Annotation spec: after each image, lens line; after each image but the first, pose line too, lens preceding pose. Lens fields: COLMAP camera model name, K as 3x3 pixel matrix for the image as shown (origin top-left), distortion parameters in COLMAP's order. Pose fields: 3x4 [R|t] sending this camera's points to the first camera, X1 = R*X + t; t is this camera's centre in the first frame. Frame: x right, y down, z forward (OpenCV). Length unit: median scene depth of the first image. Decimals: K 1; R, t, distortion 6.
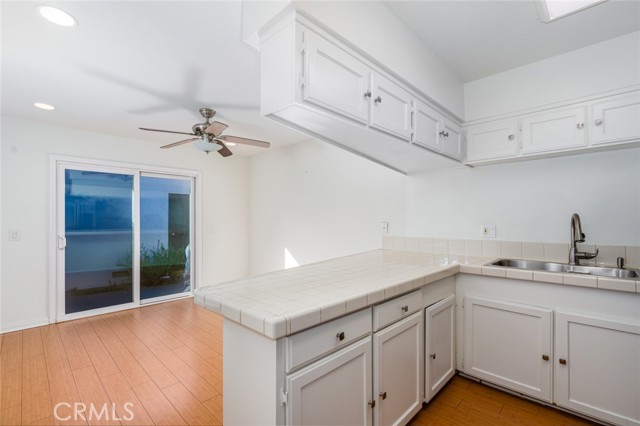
lens RADIAL K [[302.8, 0, 321.1], [0, 302.8, 217.4], [0, 0, 1]] dist [-0.000928, -0.000471]
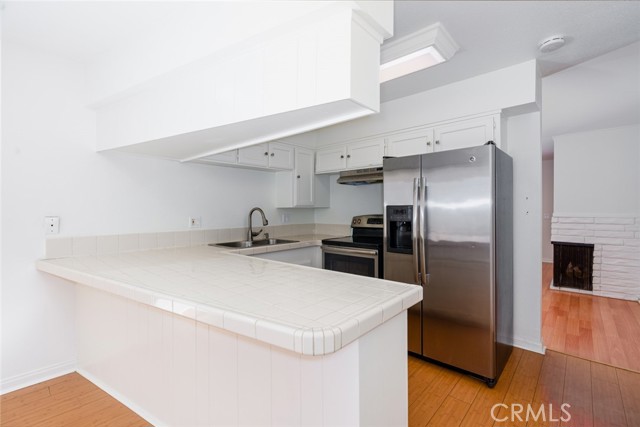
lens RADIAL K [[294.2, 0, 317.0], [0, 294.2, 212.1], [0, 0, 1]] dist [-0.002297, -0.000189]
pose [[-0.058946, -0.005519, 0.998246, -0.680354], [-0.007535, 0.999959, 0.005084, 0.000922], [-0.998233, -0.007222, -0.058985, 0.767891]]
